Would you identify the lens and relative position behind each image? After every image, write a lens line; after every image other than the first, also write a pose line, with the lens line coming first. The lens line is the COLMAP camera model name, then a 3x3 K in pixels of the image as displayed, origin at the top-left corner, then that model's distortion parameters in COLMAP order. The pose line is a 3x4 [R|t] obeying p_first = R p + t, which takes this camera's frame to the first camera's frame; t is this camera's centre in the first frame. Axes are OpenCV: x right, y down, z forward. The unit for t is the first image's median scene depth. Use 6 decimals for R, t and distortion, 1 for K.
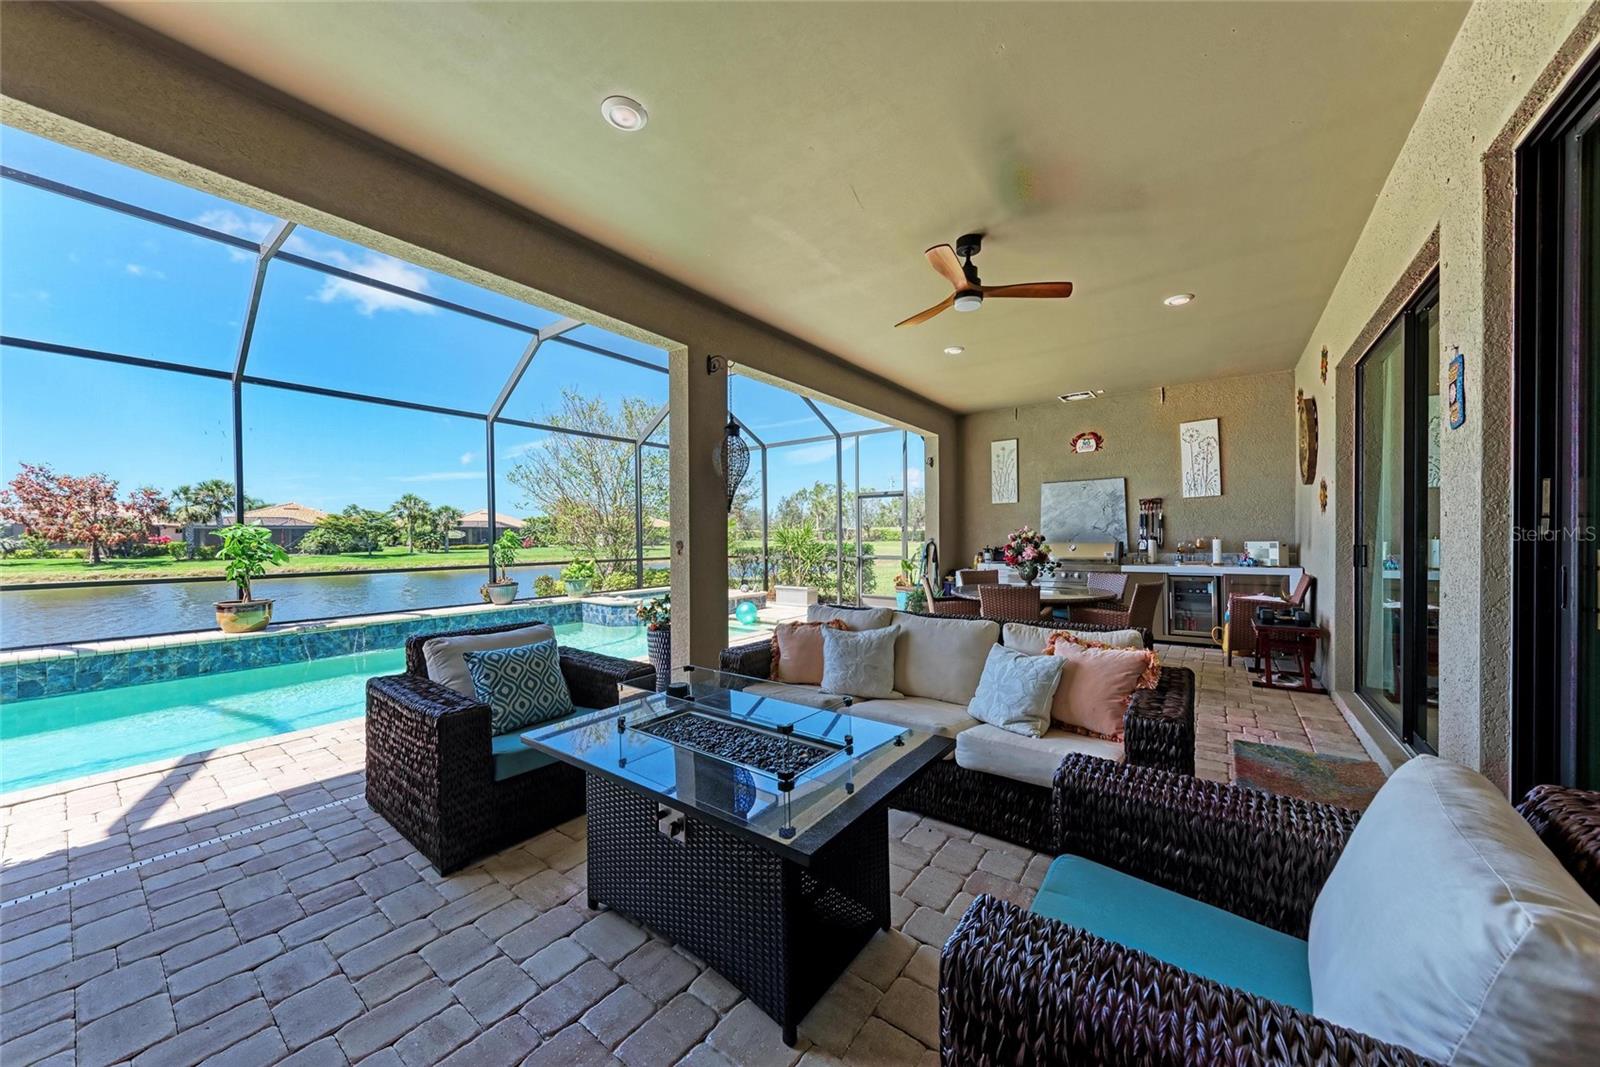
lens RADIAL K [[554.6, 0, 800.2], [0, 554.6, 540.8], [0, 0, 1]] dist [-0.001715, 0.000513]
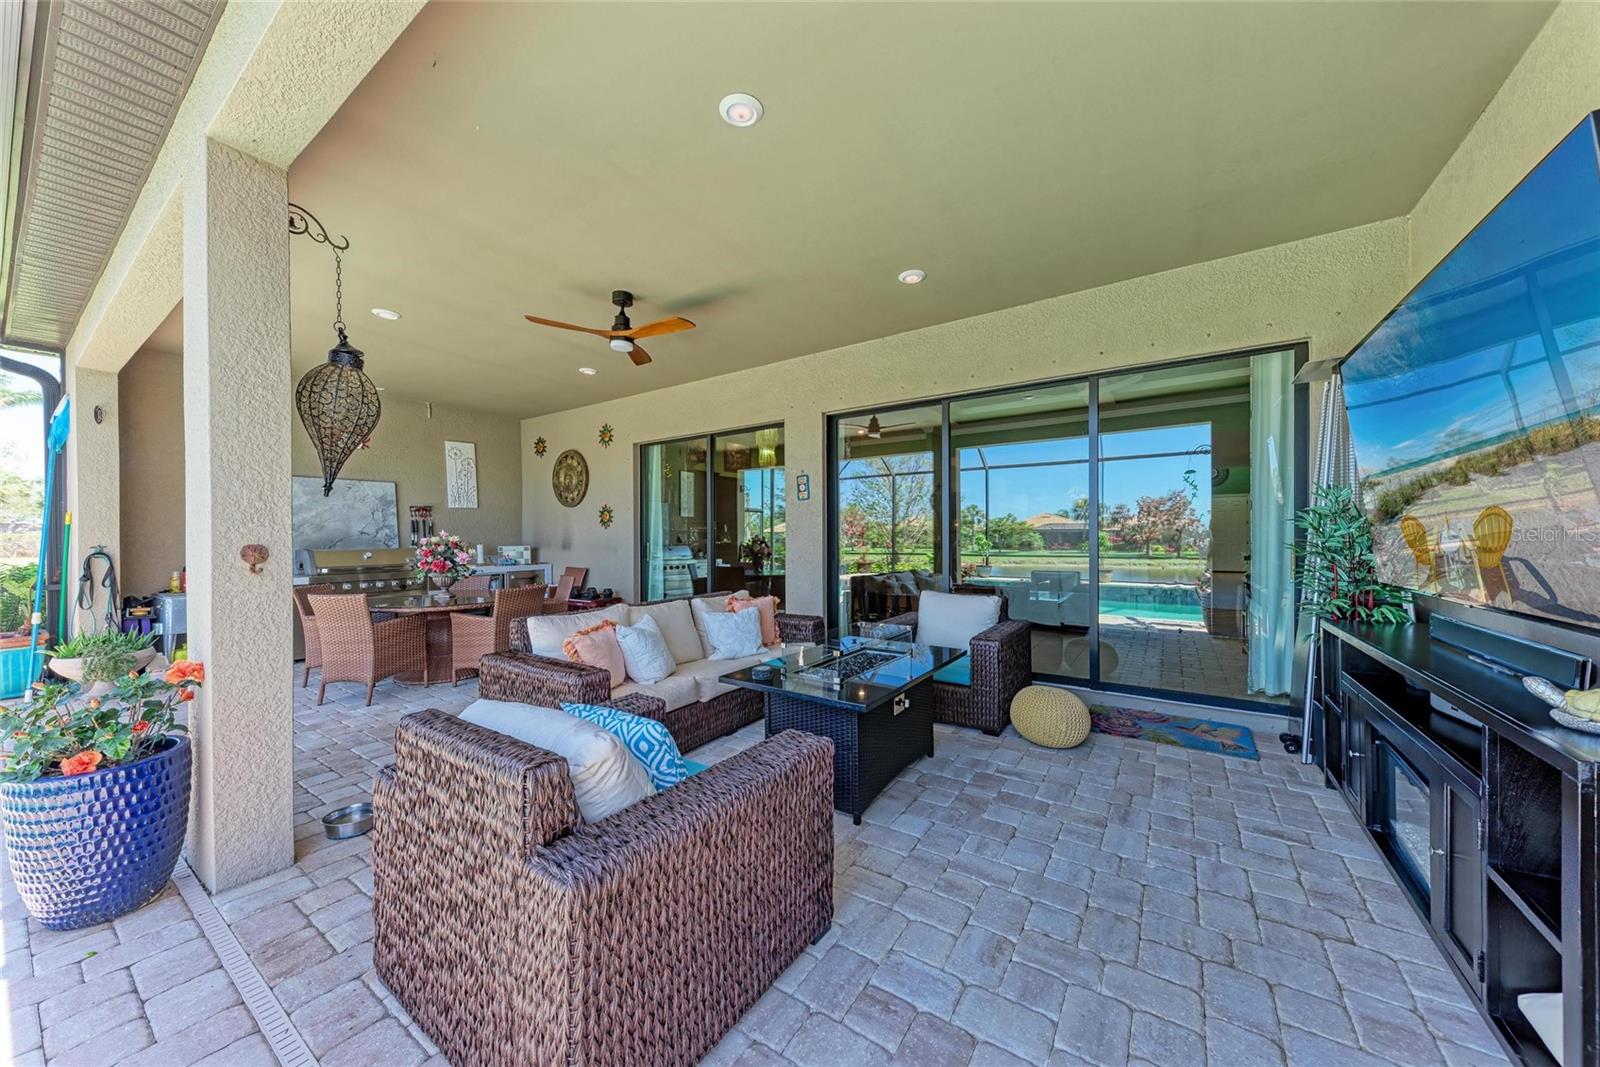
lens RADIAL K [[554.6, 0, 798.2], [0, 554.6, 538.5], [0, 0, 1]] dist [-0.001715, 0.000513]
pose [[-0.035597, 0.002745, 0.999362, -0.435699], [0.007035, 0.999972, -0.002496, -0.007196], [-0.999341, 0.006941, -0.035616, 0.326297]]
